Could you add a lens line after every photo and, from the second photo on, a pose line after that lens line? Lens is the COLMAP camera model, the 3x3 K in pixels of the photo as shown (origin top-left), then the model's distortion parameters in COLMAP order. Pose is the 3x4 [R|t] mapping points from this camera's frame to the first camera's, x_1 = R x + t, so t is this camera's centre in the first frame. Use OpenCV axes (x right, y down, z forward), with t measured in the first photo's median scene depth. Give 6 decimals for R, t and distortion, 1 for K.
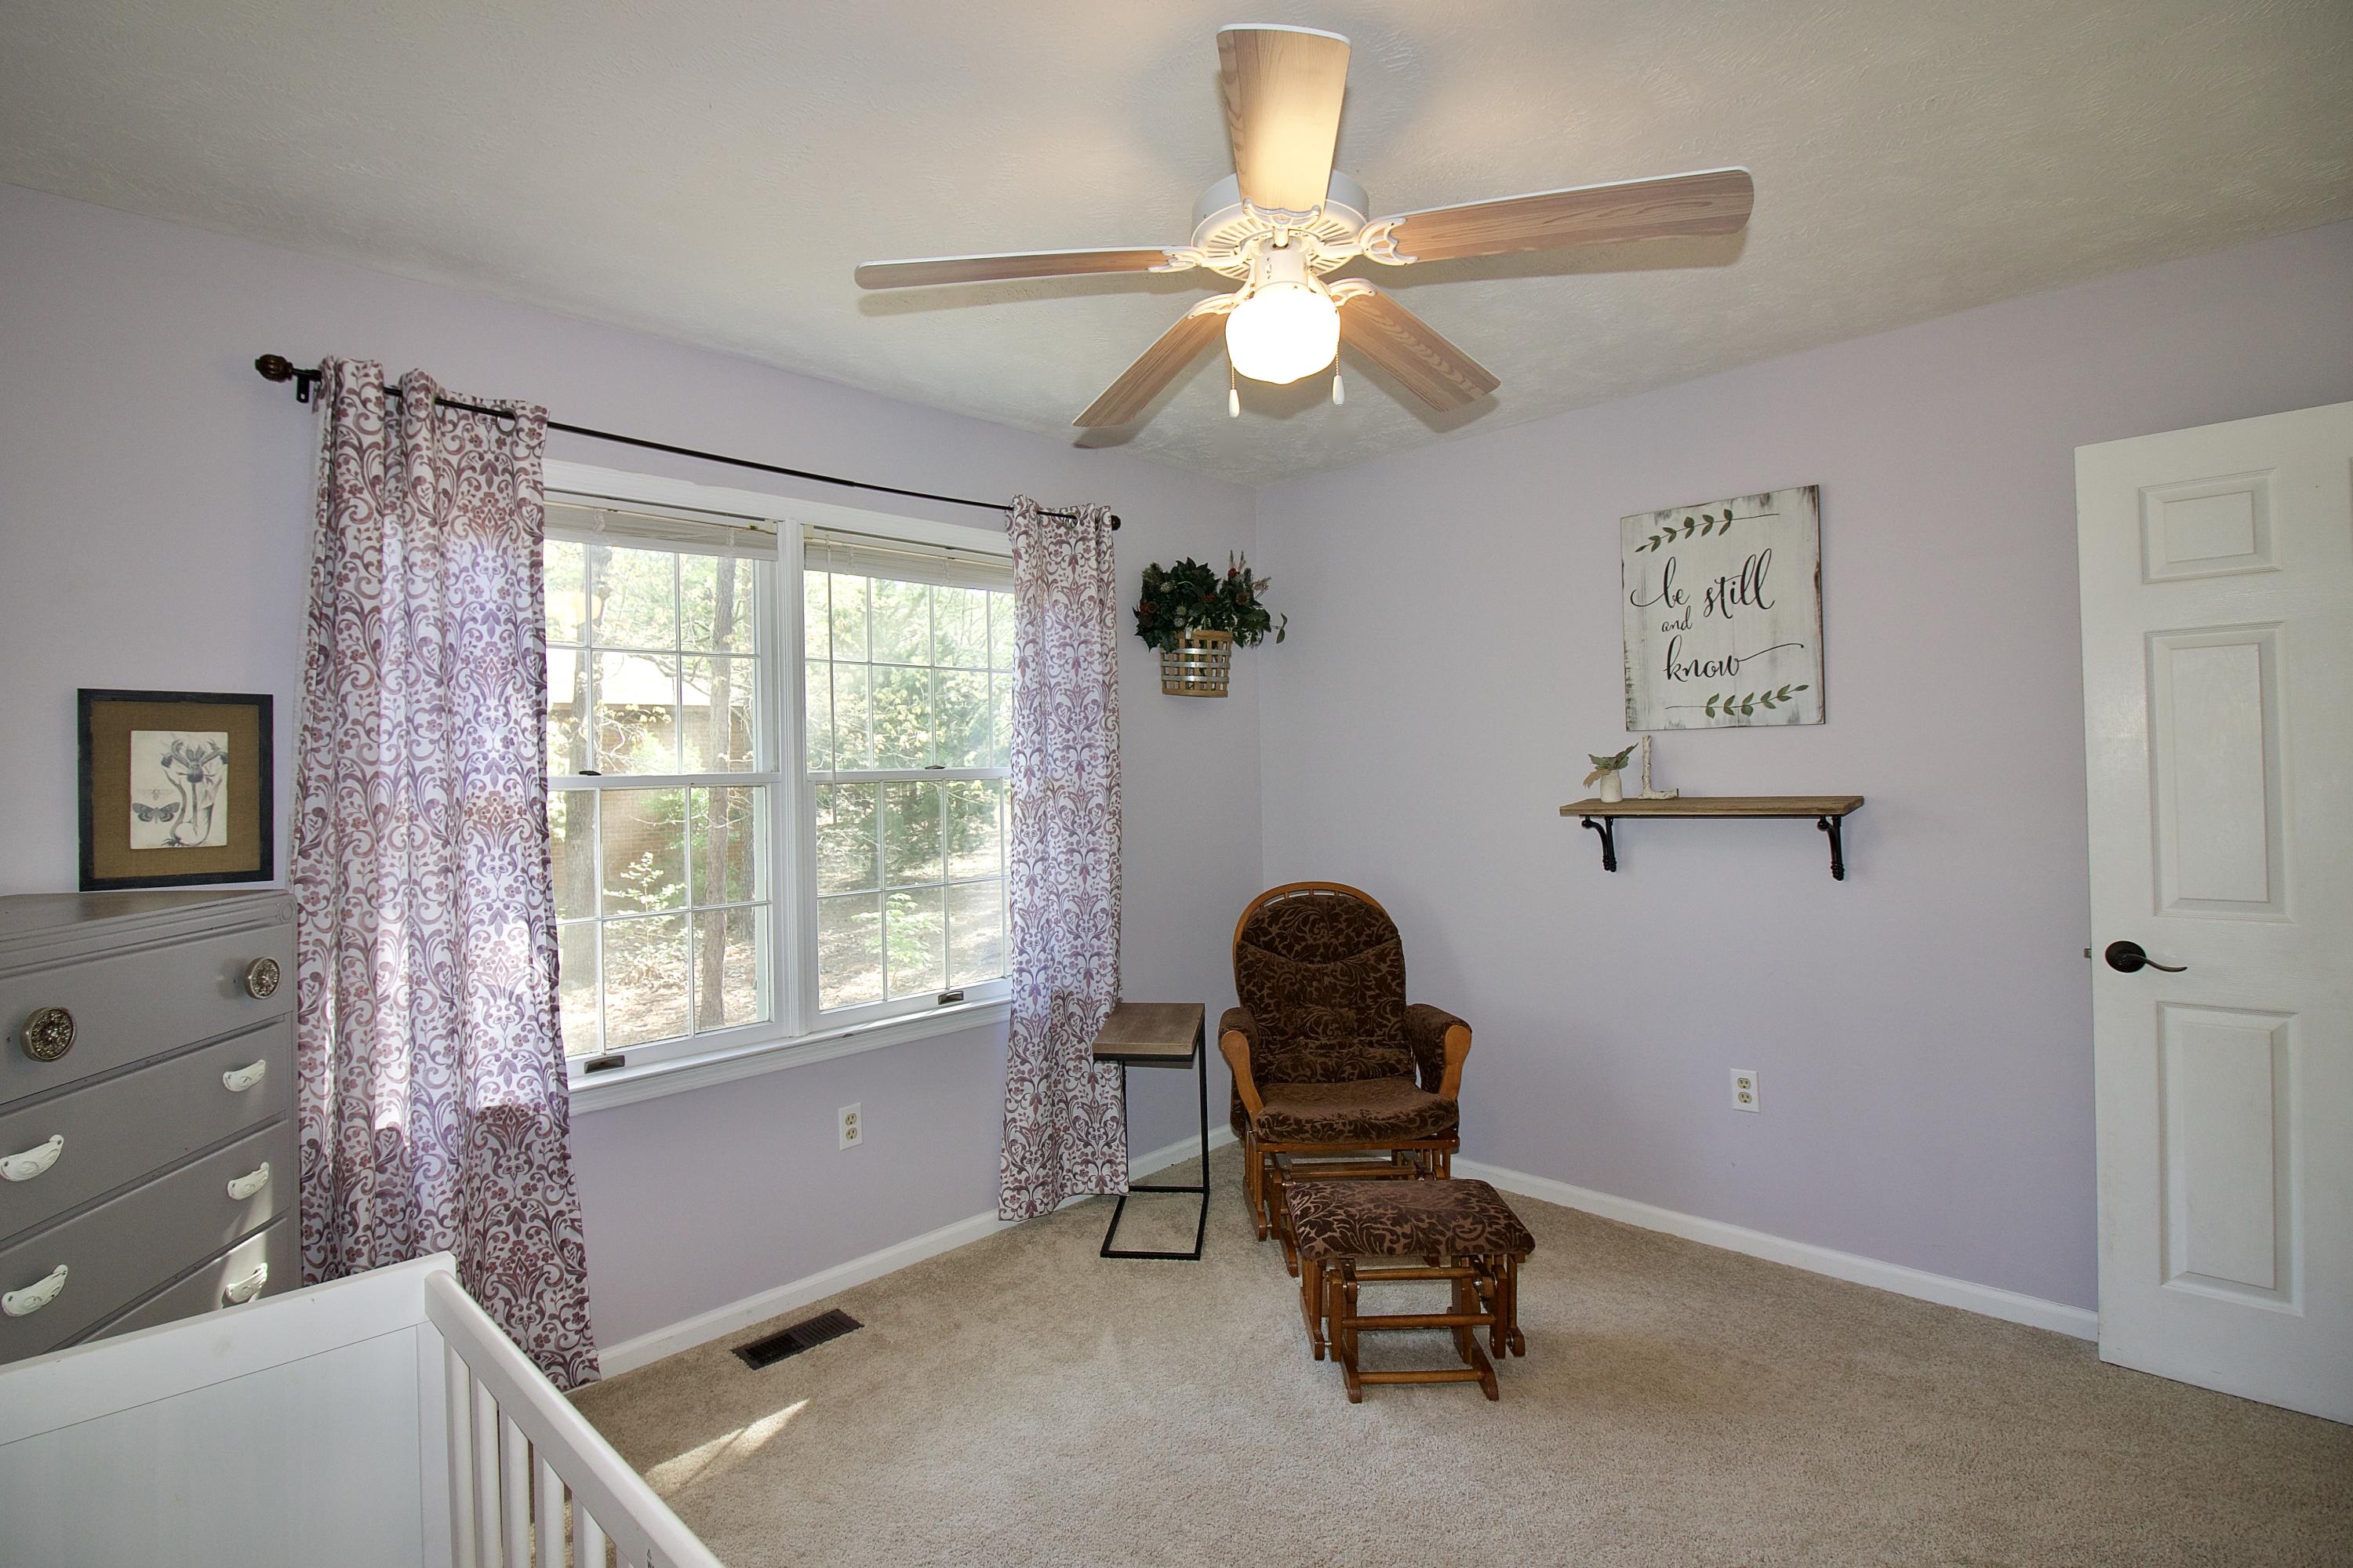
lens RADIAL K [[1110.2, 0, 1163.2], [0, 1110.2, 756.6], [0, 0, 1]] dist [0.002610, -0.016977]
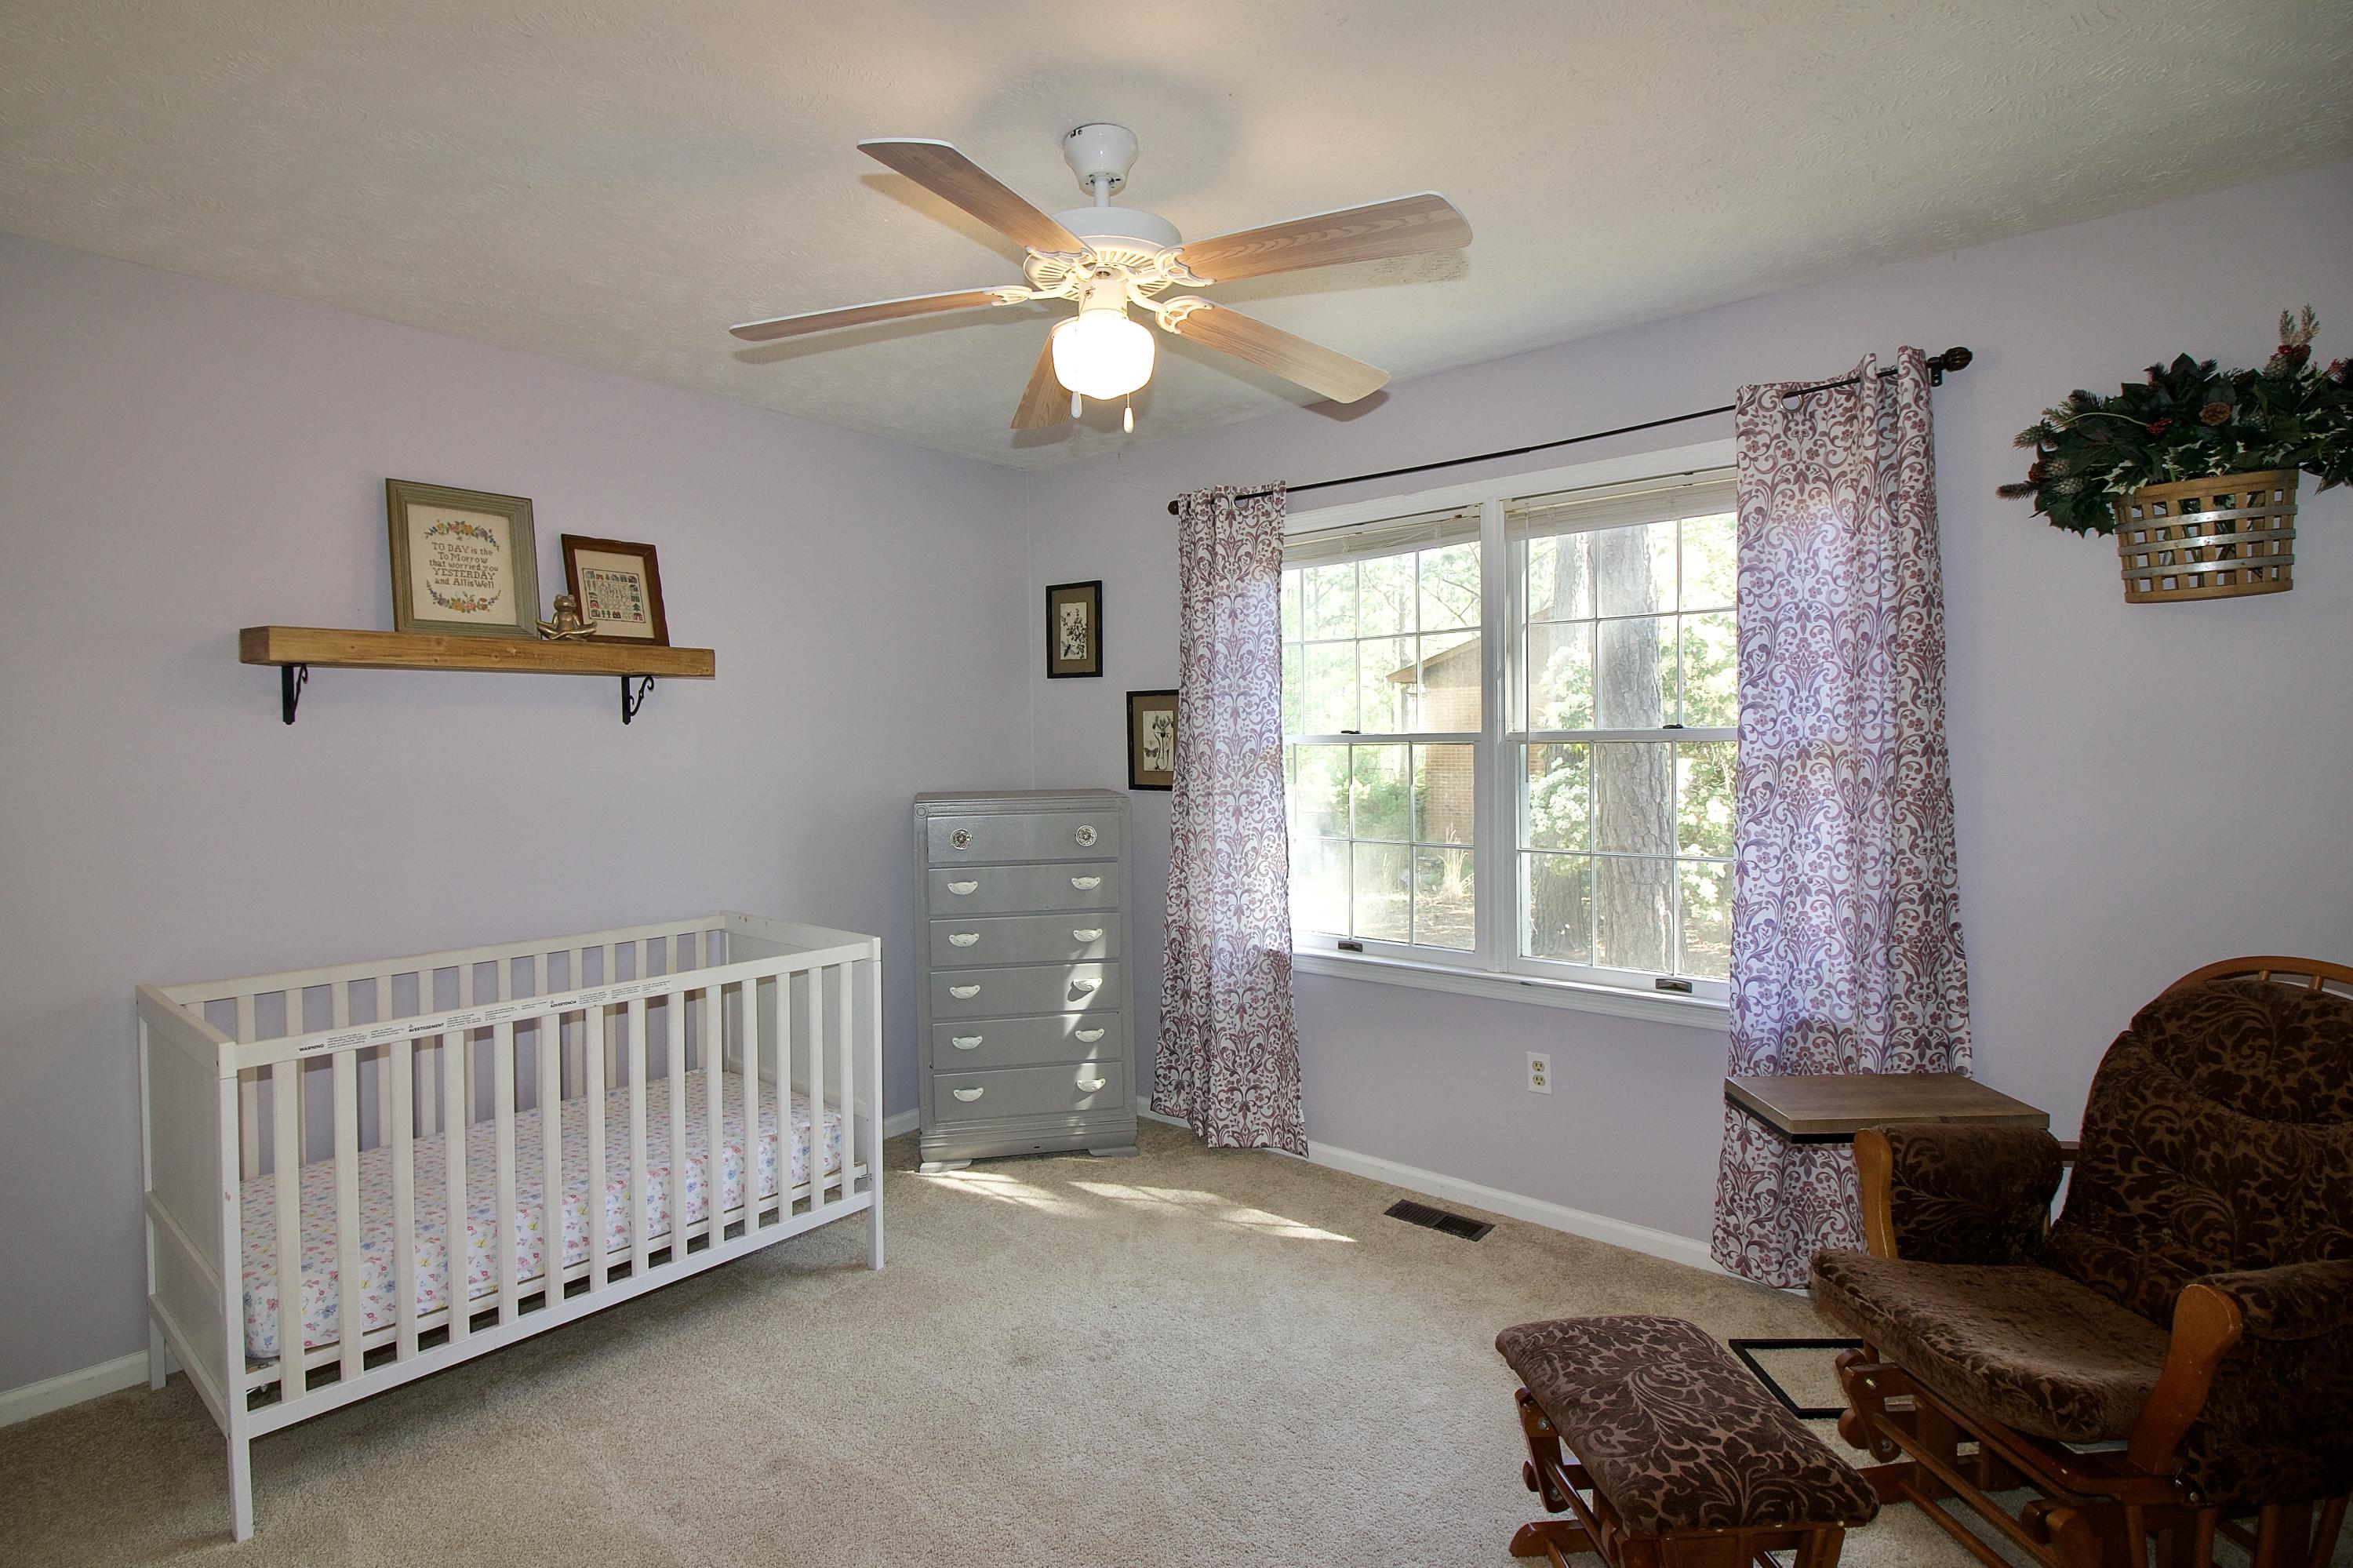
lens RADIAL K [[1099.2, 0, 1139.9], [0, 1099.2, 770.7], [0, 0, 1]] dist [-0.002986, -0.009405]
pose [[0.082114, 0.043834, -0.995659, 0.704742], [0.020120, 0.998756, 0.045630, -0.004300], [0.996420, -0.023779, 0.081130, 0.553979]]
